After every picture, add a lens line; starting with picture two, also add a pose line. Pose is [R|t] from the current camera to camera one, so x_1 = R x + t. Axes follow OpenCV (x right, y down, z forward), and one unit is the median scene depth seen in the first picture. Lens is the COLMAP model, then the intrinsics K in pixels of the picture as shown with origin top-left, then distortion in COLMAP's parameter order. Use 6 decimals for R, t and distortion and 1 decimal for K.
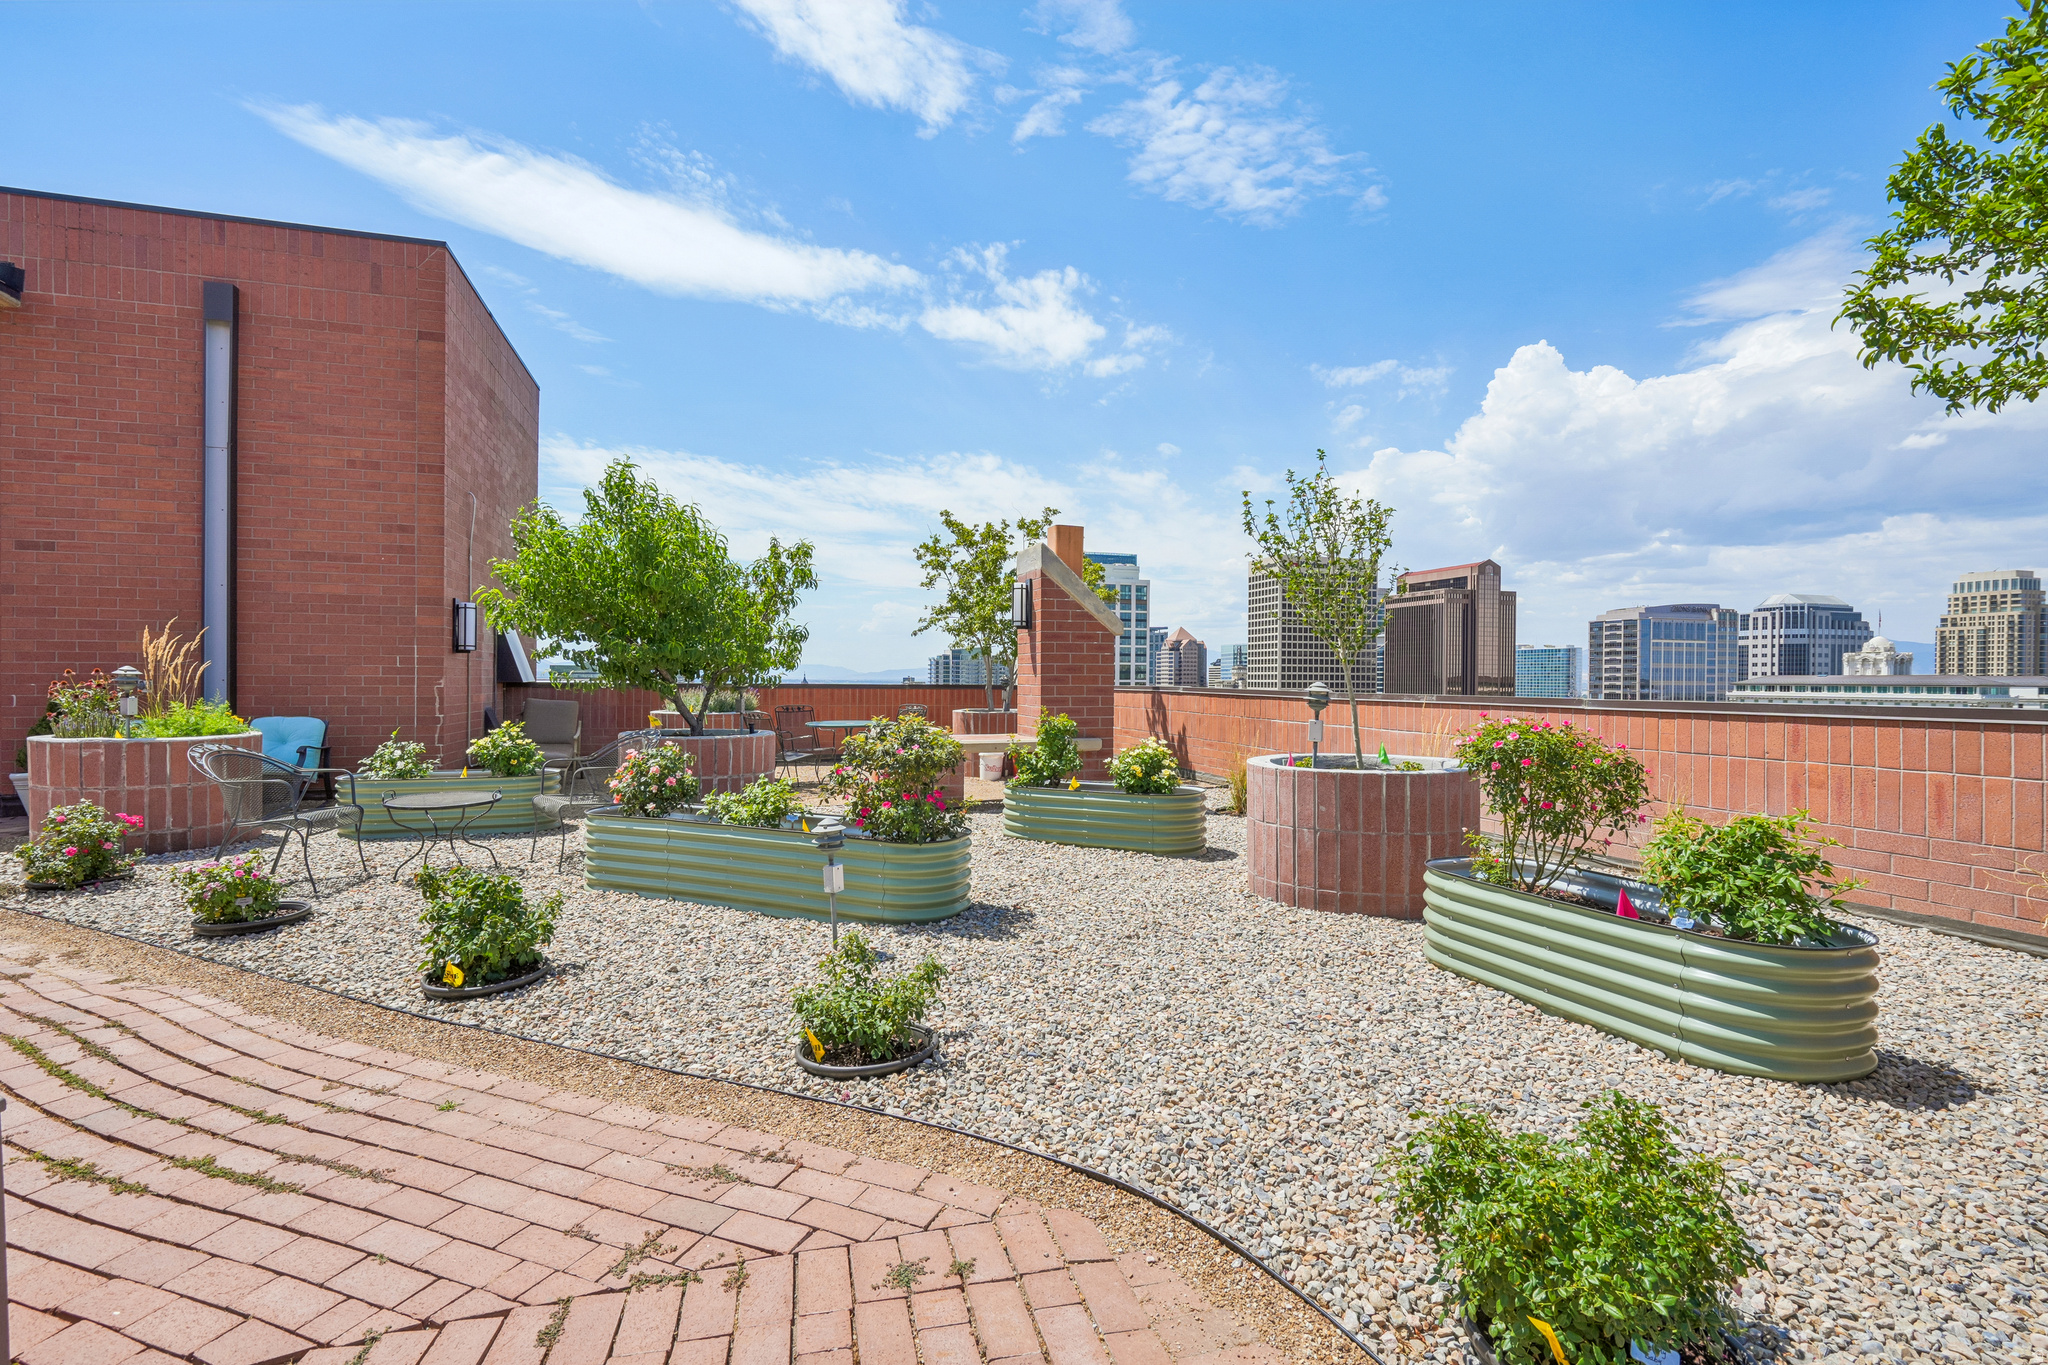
lens RADIAL K [[932.7, 0, 1011.7], [0, 932.7, 680.8], [0, 0, 1]] dist [0.001430, -0.000039]
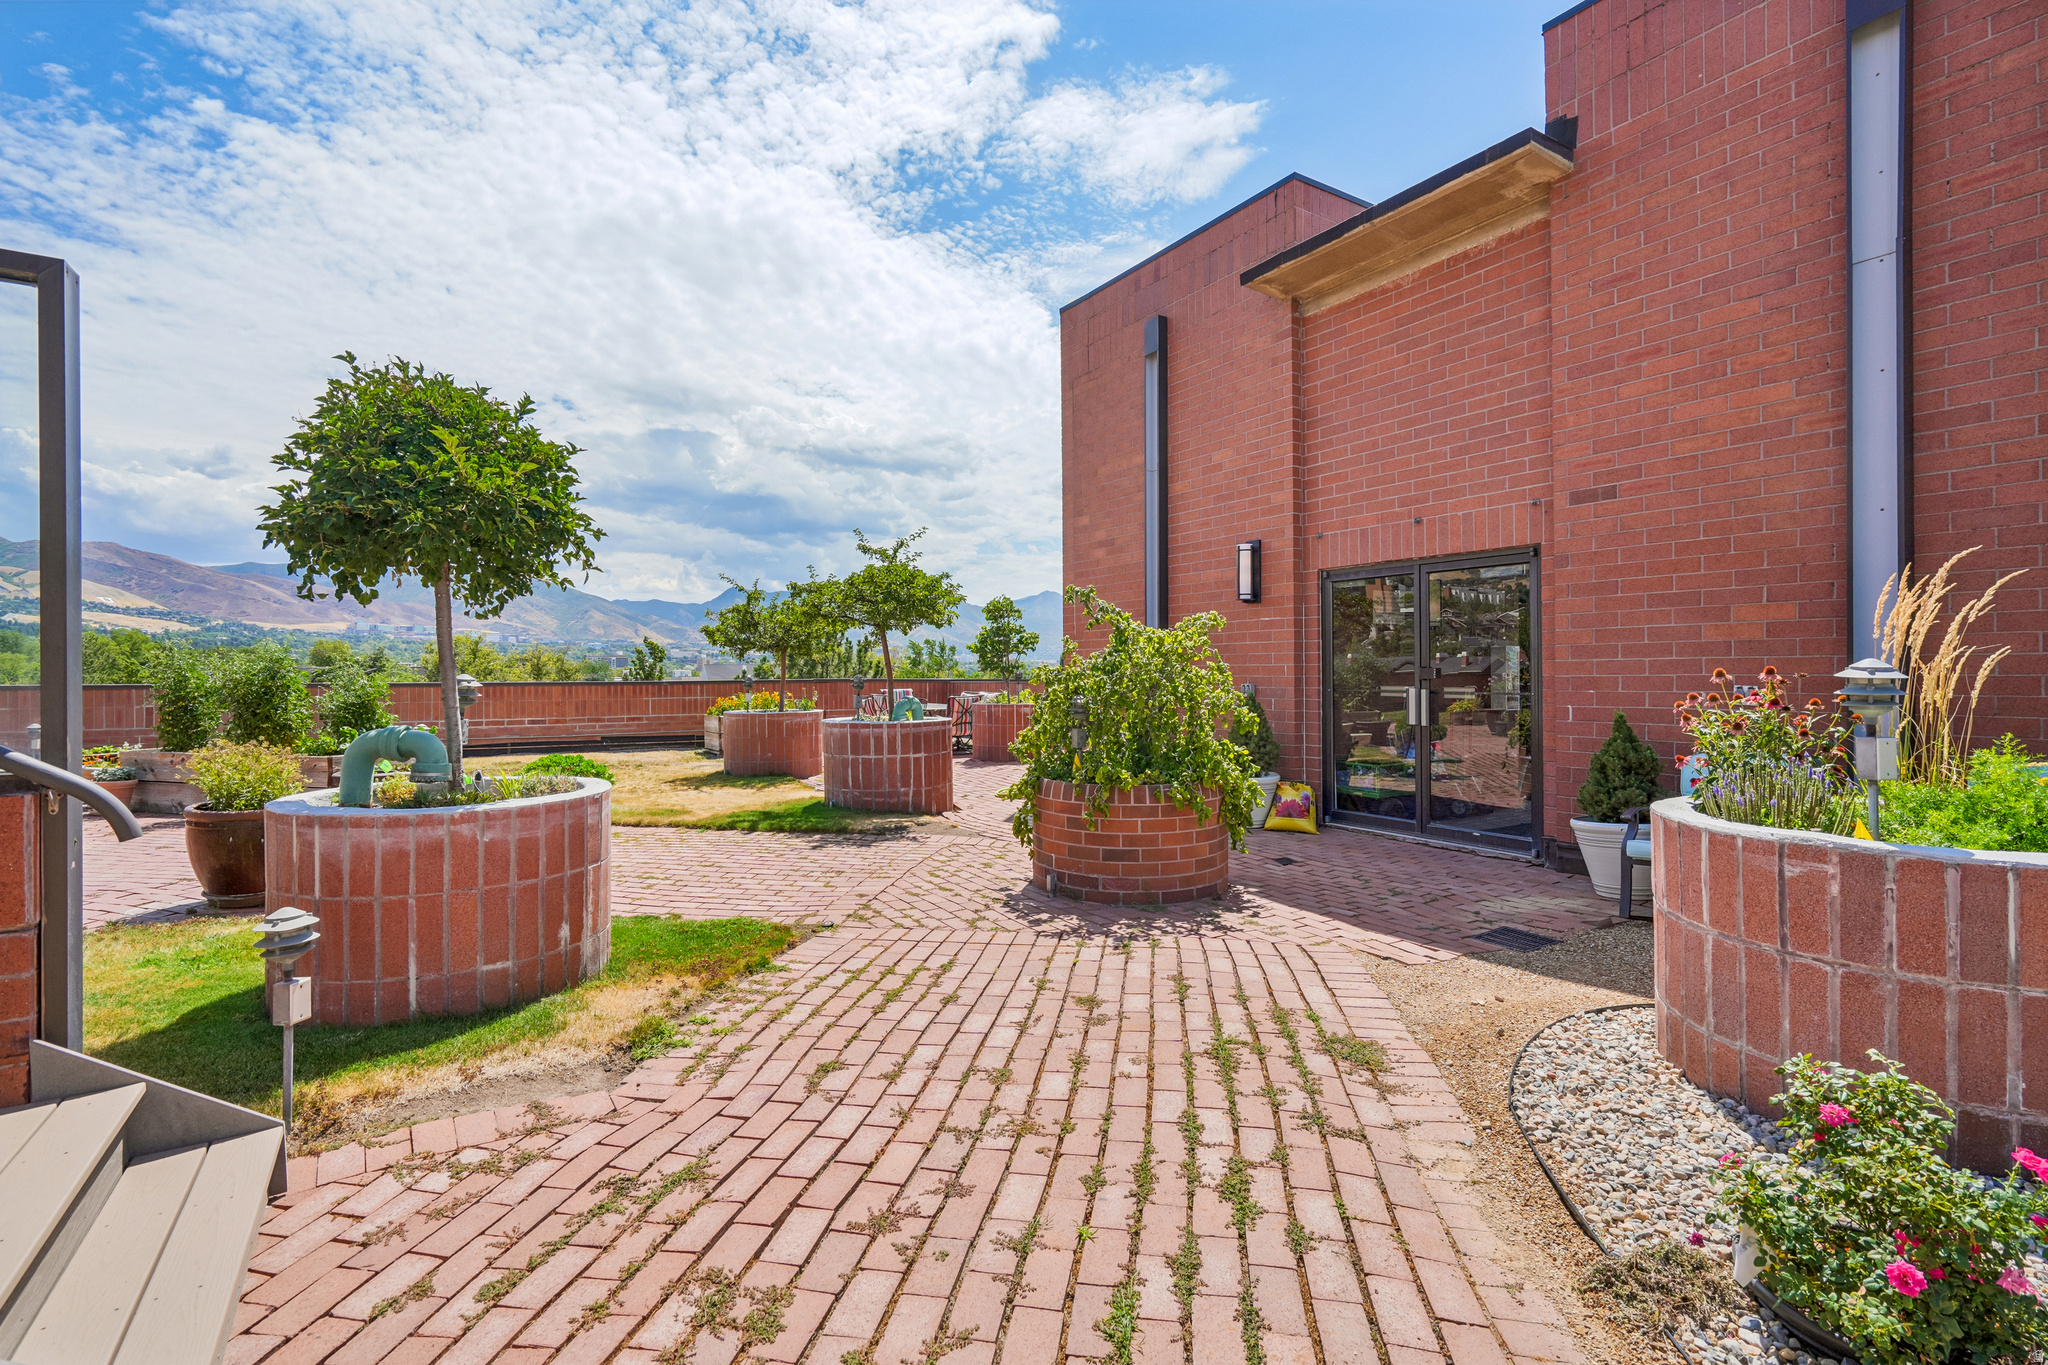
lens RADIAL K [[932.7, 0, 1011.7], [0, 932.7, 680.8], [0, 0, 1]] dist [0.001430, -0.000039]
pose [[0.261915, -0.001594, -0.965090, -0.476537], [0.005809, 0.999983, -0.000075, -0.006457], [0.965073, -0.005587, 0.261920, 0.387503]]
